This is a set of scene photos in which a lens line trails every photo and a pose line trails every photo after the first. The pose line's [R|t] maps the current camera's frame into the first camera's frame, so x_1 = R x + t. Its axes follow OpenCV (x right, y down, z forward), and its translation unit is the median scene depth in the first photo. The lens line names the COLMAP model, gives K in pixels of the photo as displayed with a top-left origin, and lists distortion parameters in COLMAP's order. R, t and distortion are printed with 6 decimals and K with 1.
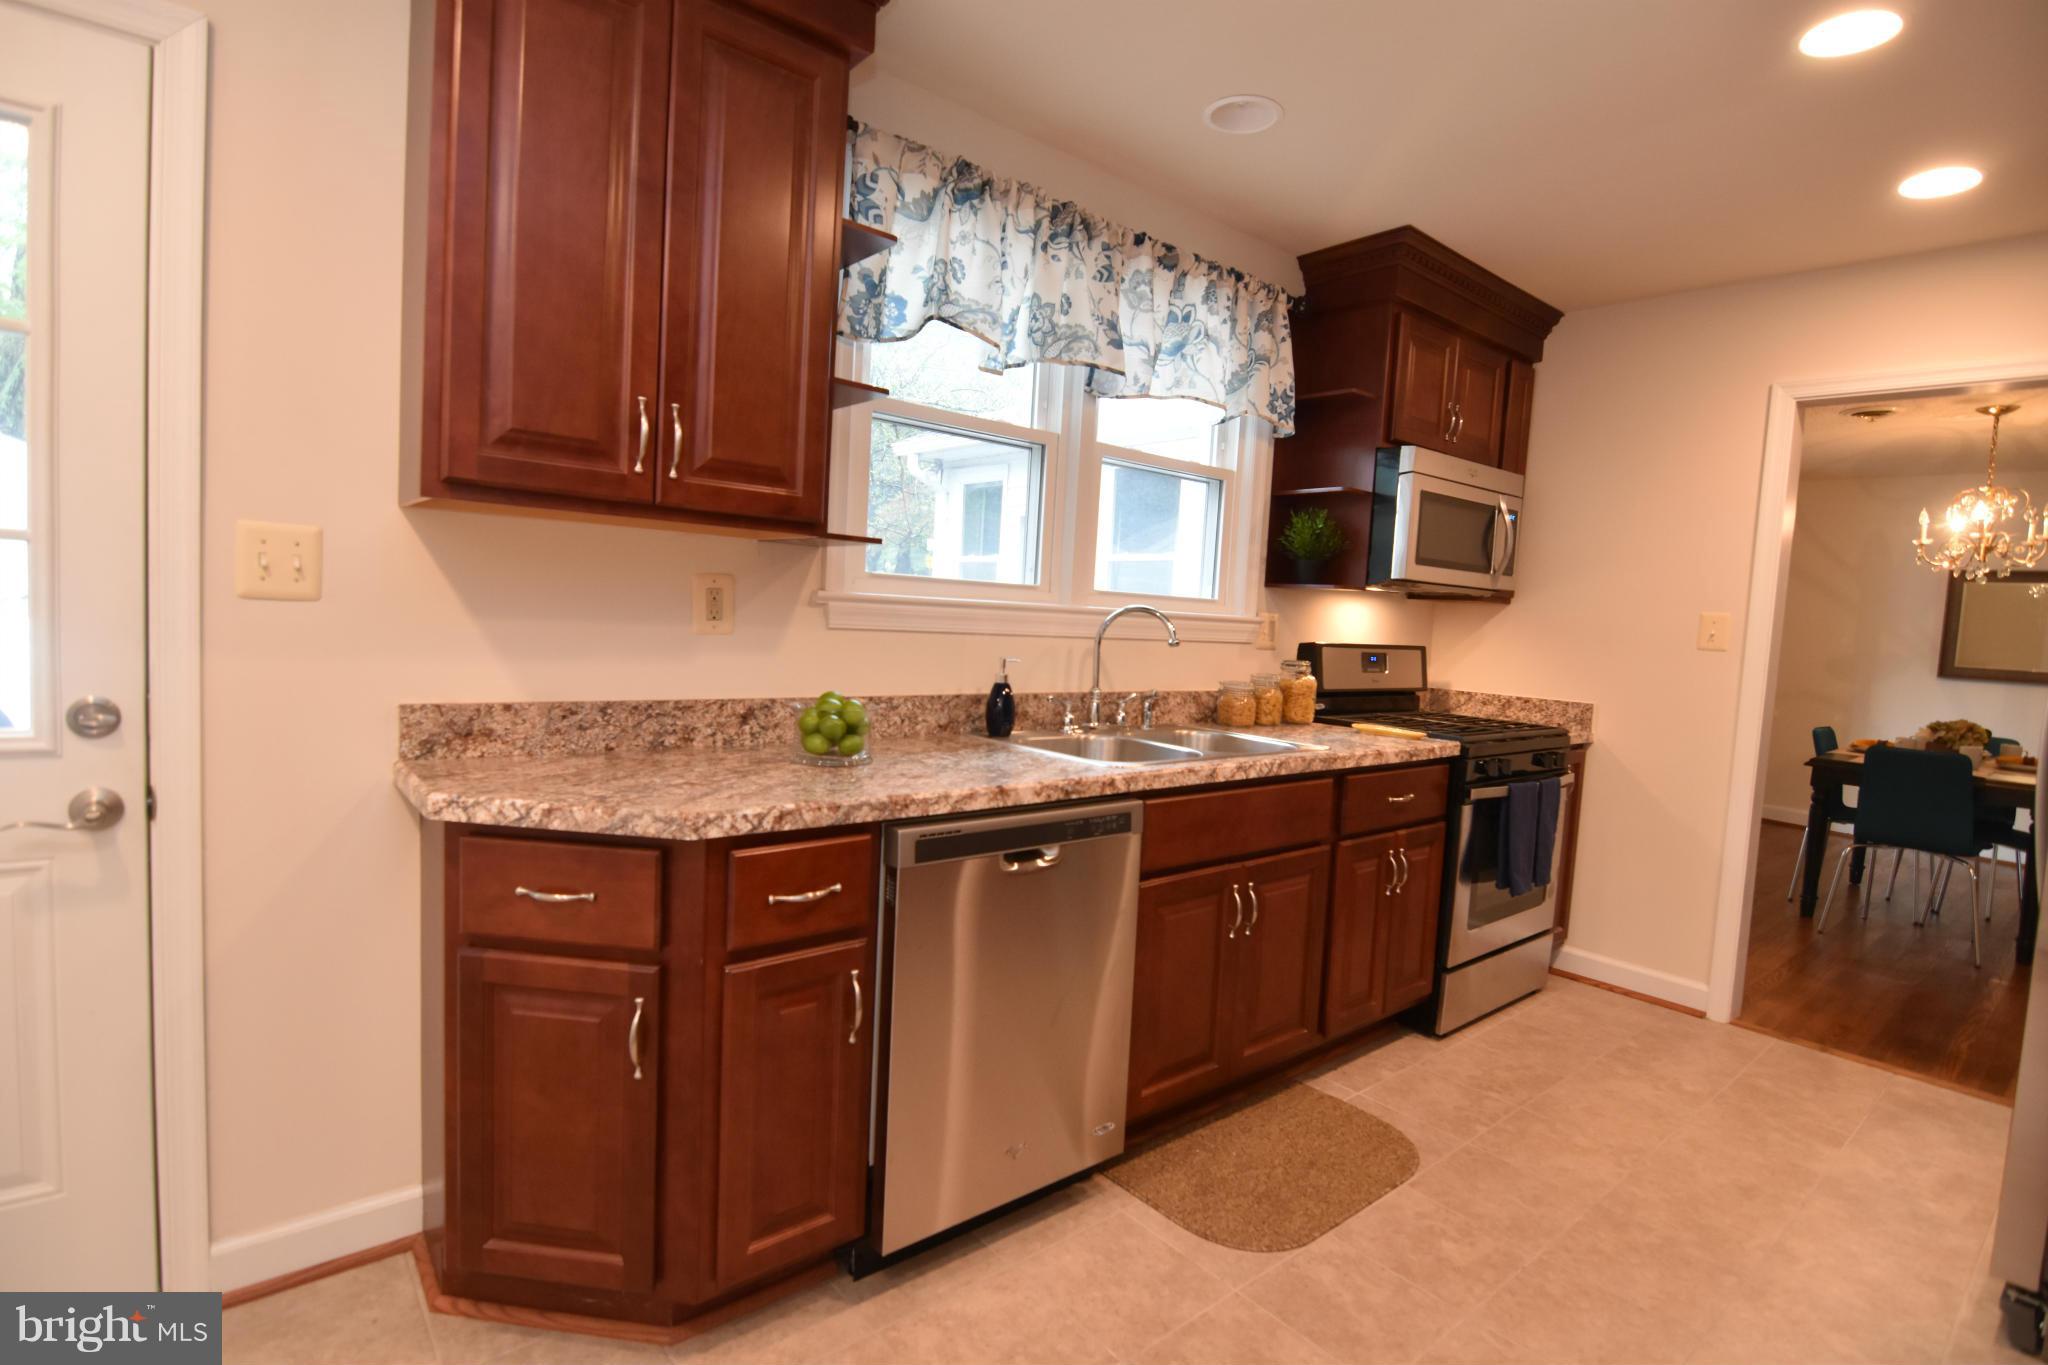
lens RADIAL K [[989.0, 0, 1031.9], [0, 989.0, 682.8], [0, 0, 1]] dist [-0.004739, -0.012048]
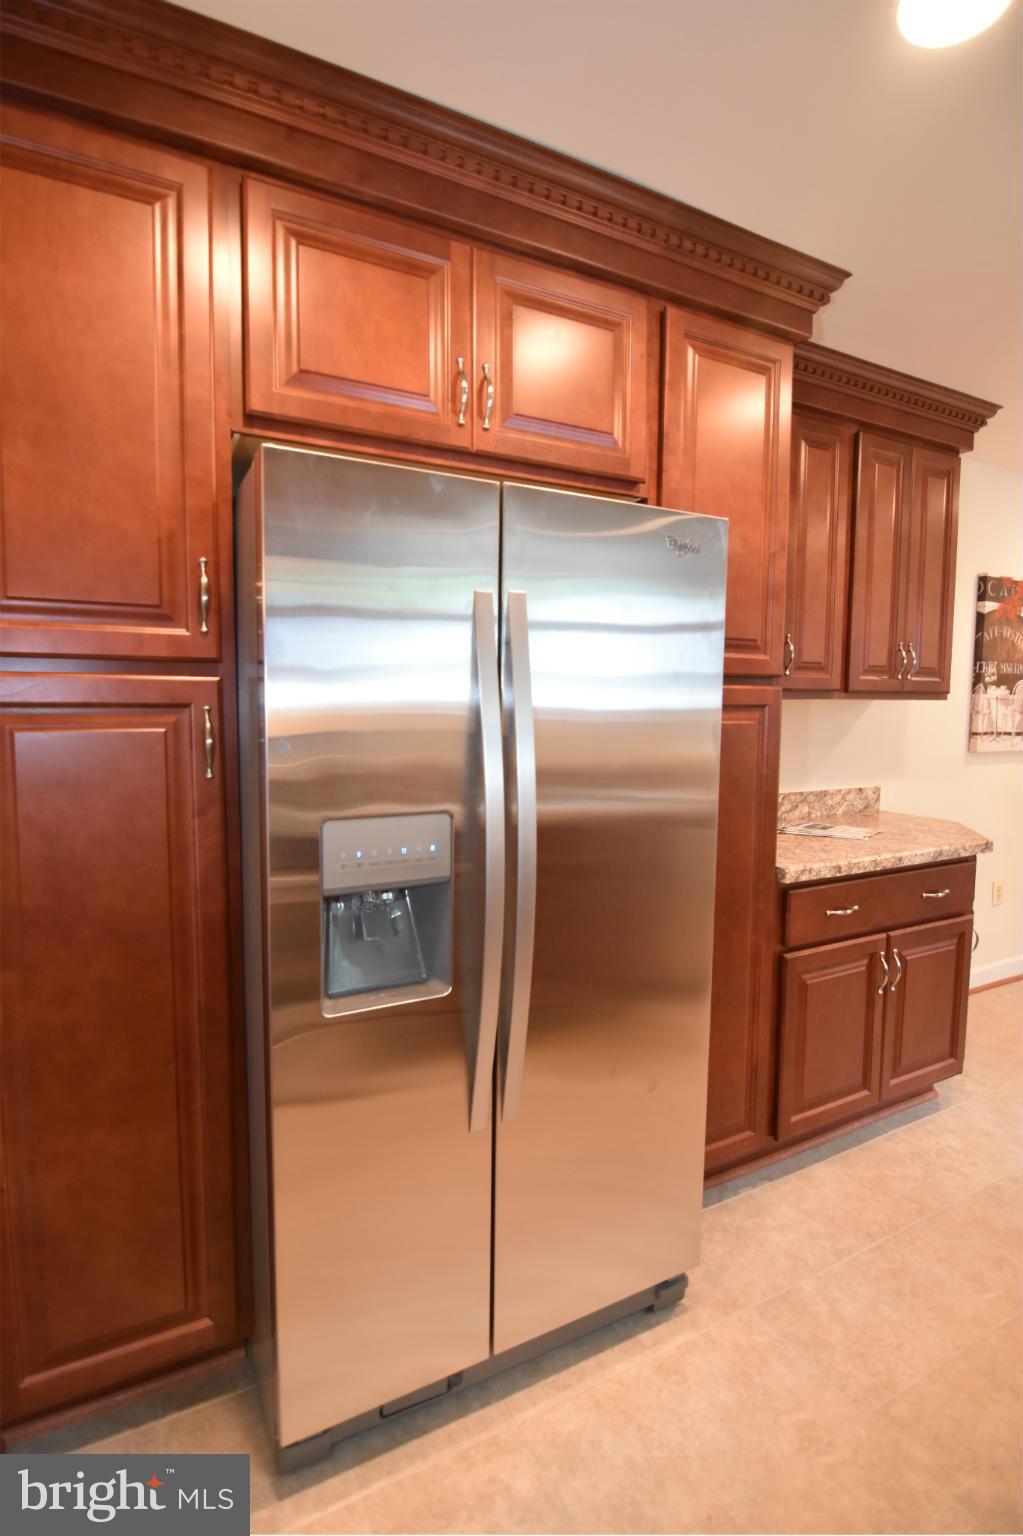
lens RADIAL K [[741.8, 0, 509.8], [0, 741.8, 763.0], [0, 0, 1]] dist [-0.004739, -0.012048]
pose [[-0.974677, -0.077419, 0.209788, 0.770089], [-0.042476, 0.985174, 0.166218, -0.100088], [-0.219546, 0.153098, -0.963515, 1.309731]]
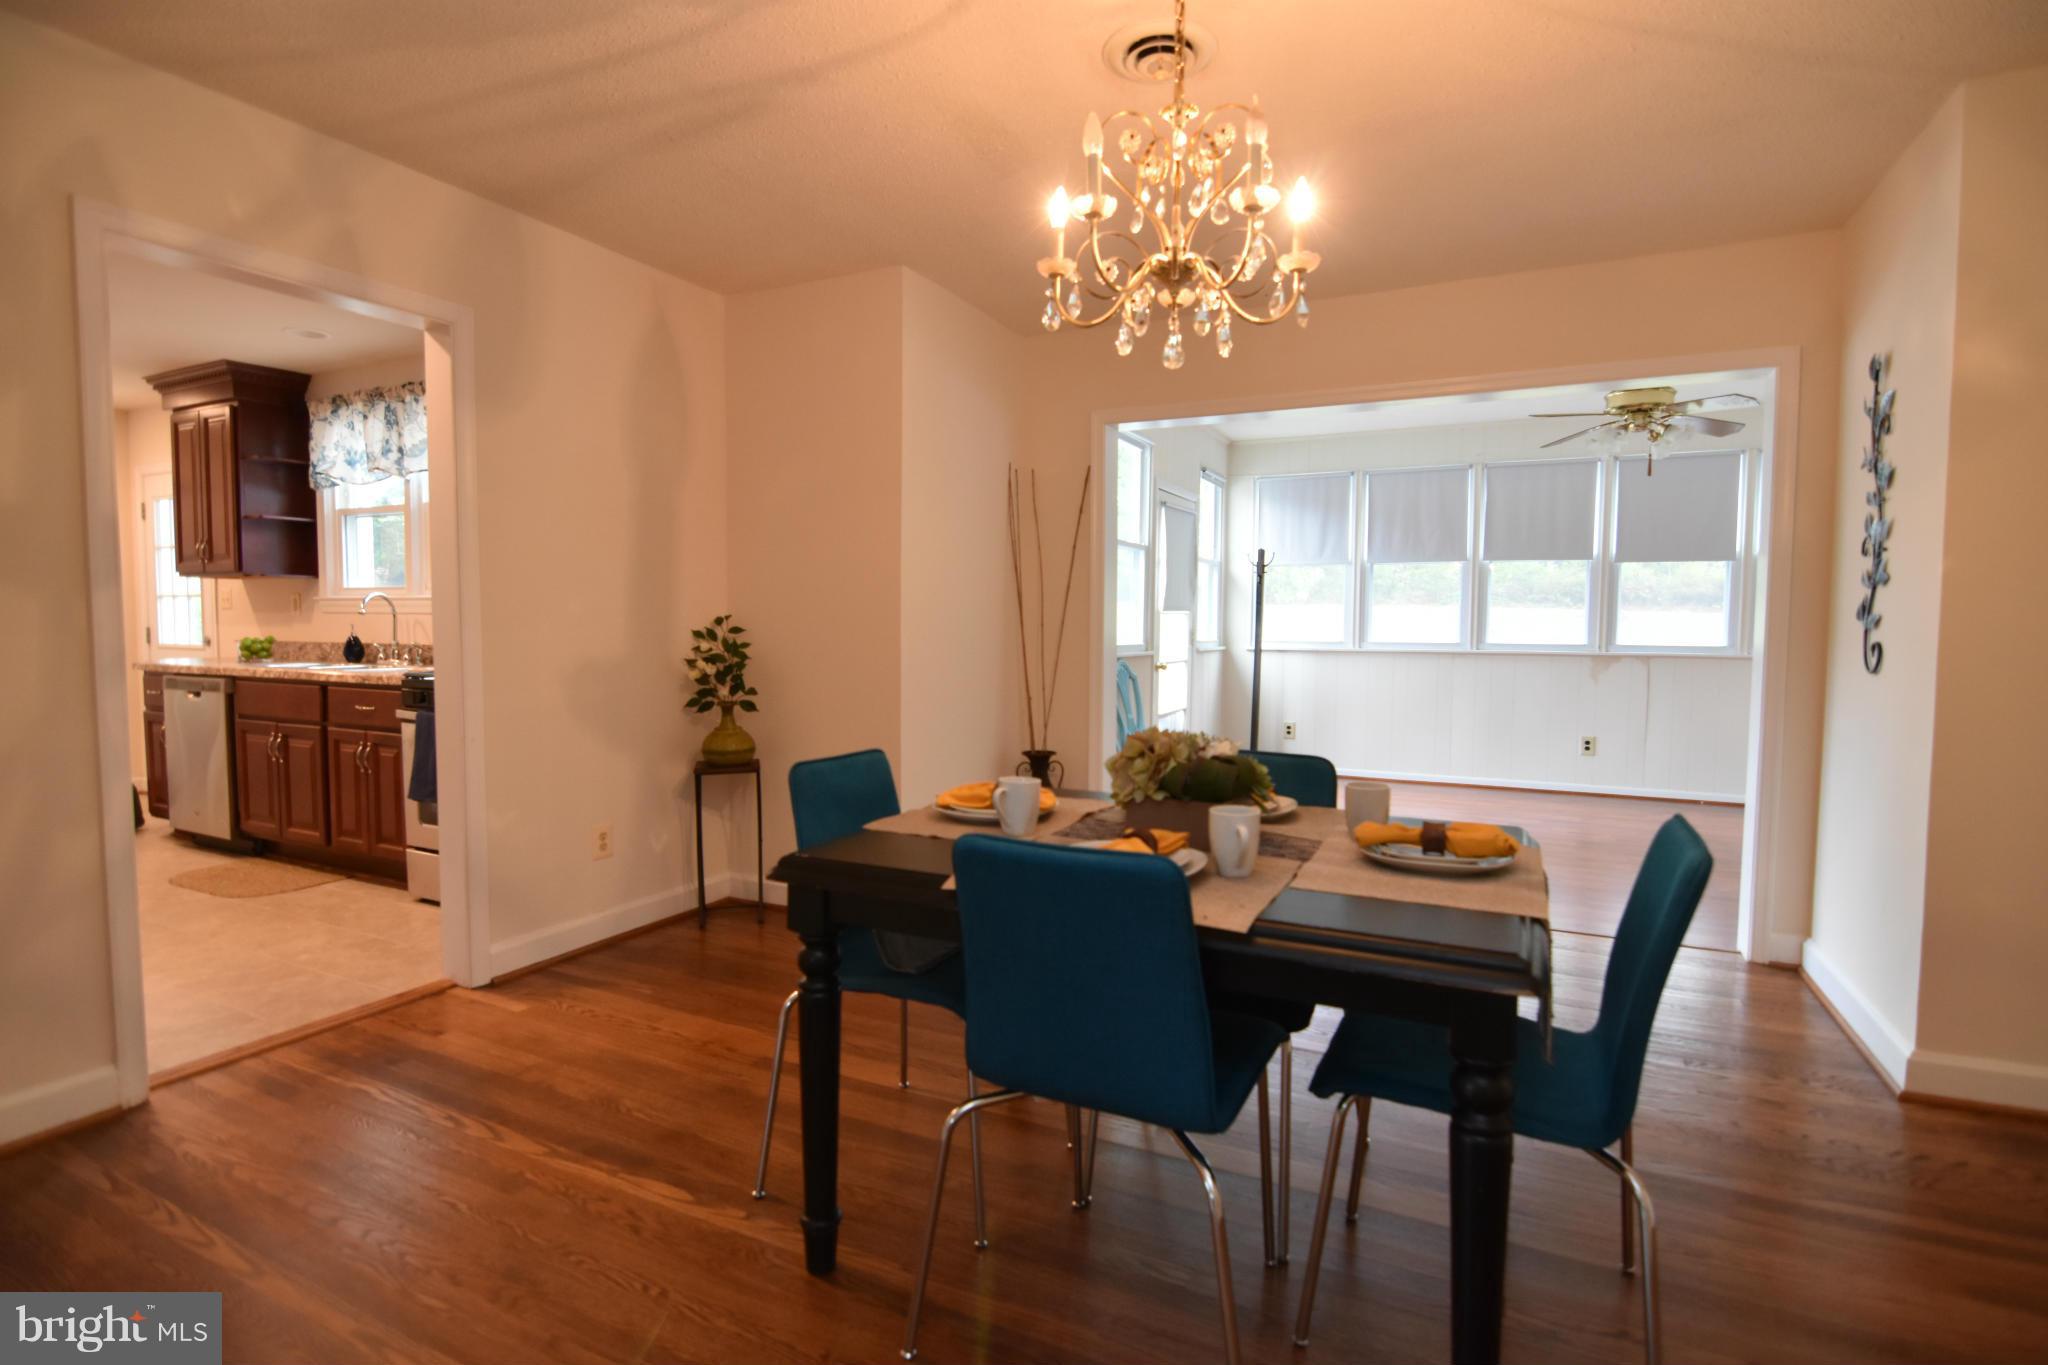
lens RADIAL K [[996.5, 0, 1032.8], [0, 996.5, 683.4], [0, 0, 1]] dist [-0.008401, -0.007671]
pose [[0.400883, 0.006344, -0.916107, 2.386260], [-0.053451, 0.998435, -0.016476, 0.055454], [0.914569, 0.055571, 0.400594, 1.463968]]
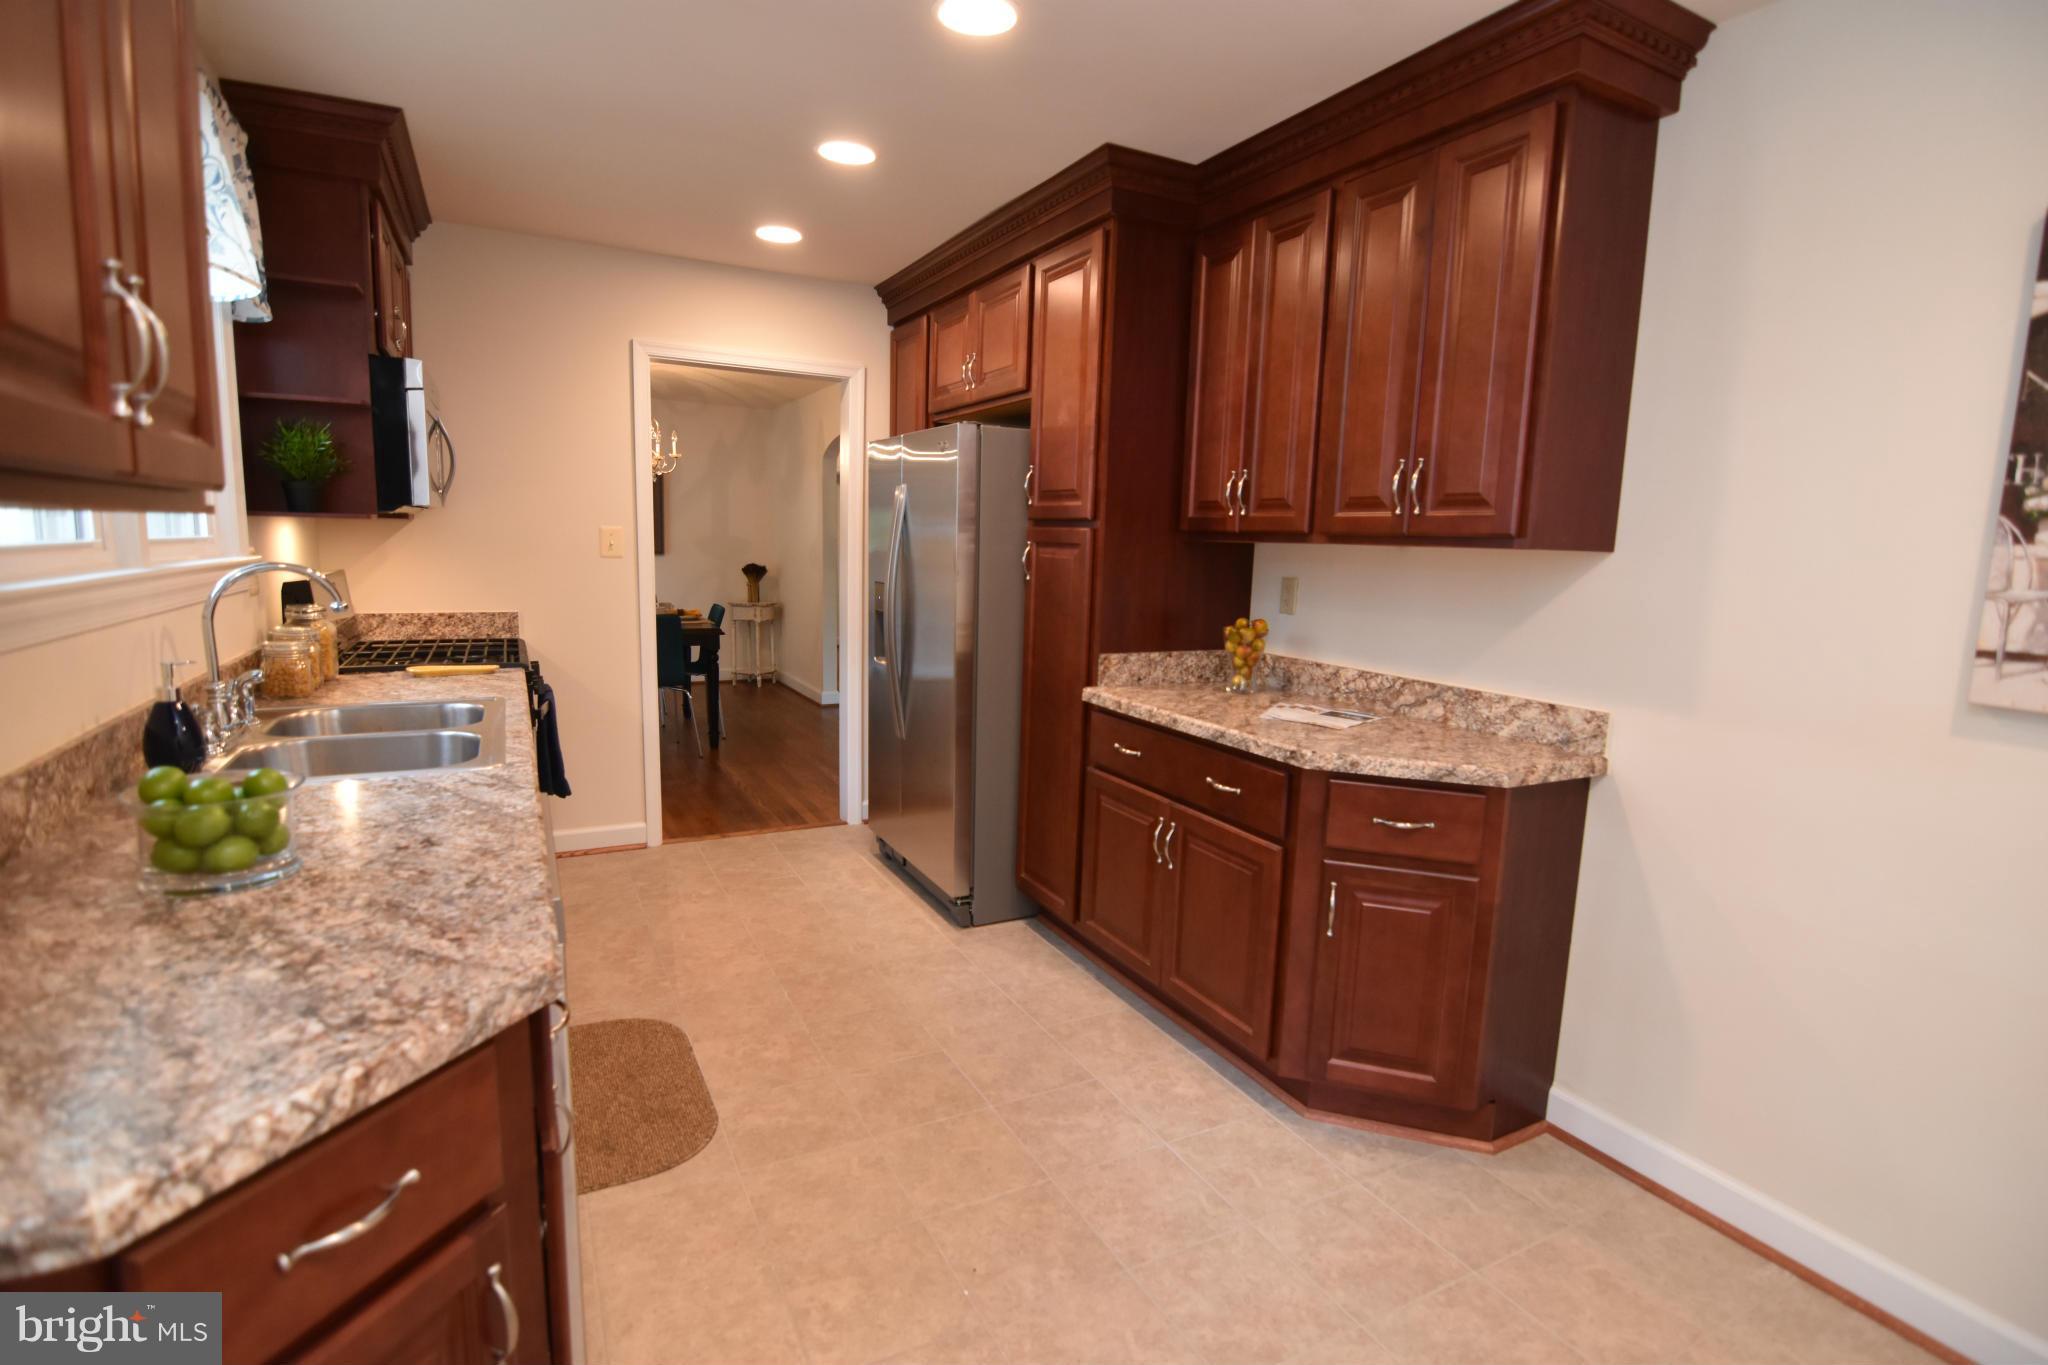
lens RADIAL K [[987.8, 0, 1031.3], [0, 987.8, 682.2], [0, 0, 1]] dist [0.002503, -0.019000]
pose [[0.211574, -0.187280, 0.959251, -0.527850], [0.053818, 0.982213, 0.179893, -0.097351], [-0.975879, 0.013564, 0.217890, 0.302658]]
